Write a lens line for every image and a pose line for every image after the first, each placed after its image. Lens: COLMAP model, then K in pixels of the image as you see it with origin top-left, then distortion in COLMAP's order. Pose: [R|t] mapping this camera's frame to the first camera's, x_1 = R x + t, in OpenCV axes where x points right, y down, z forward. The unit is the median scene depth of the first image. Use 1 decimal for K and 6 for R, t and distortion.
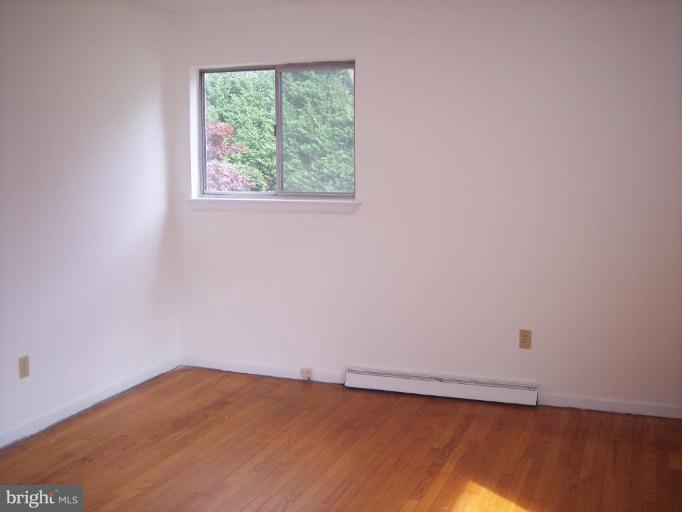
lens RADIAL K [[839.4, 0, 308.4], [0, 839.4, 255.8], [0, 0, 1]] dist [-0.160178, 0.331443]
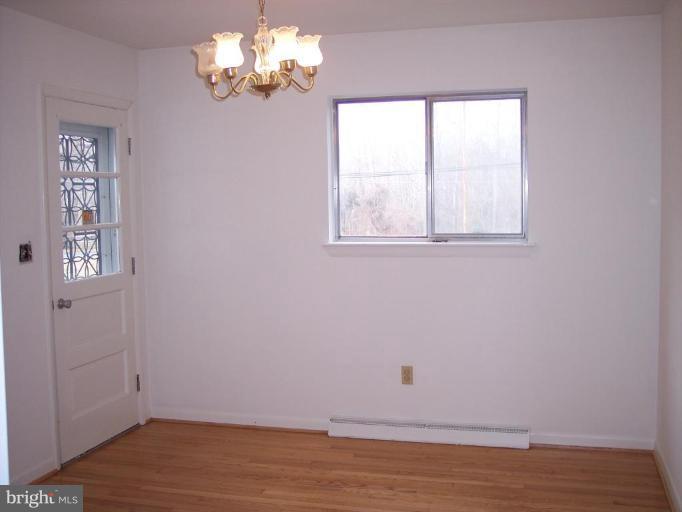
lens RADIAL K [[839.4, 0, 308.4], [0, 839.4, 255.8], [0, 0, 1]] dist [-0.160178, 0.331443]
pose [[0.994211, -0.015176, 0.106371, -0.267037], [0.020797, 0.998434, -0.051932, -0.008400], [-0.105416, 0.053843, 0.992969, 0.116561]]
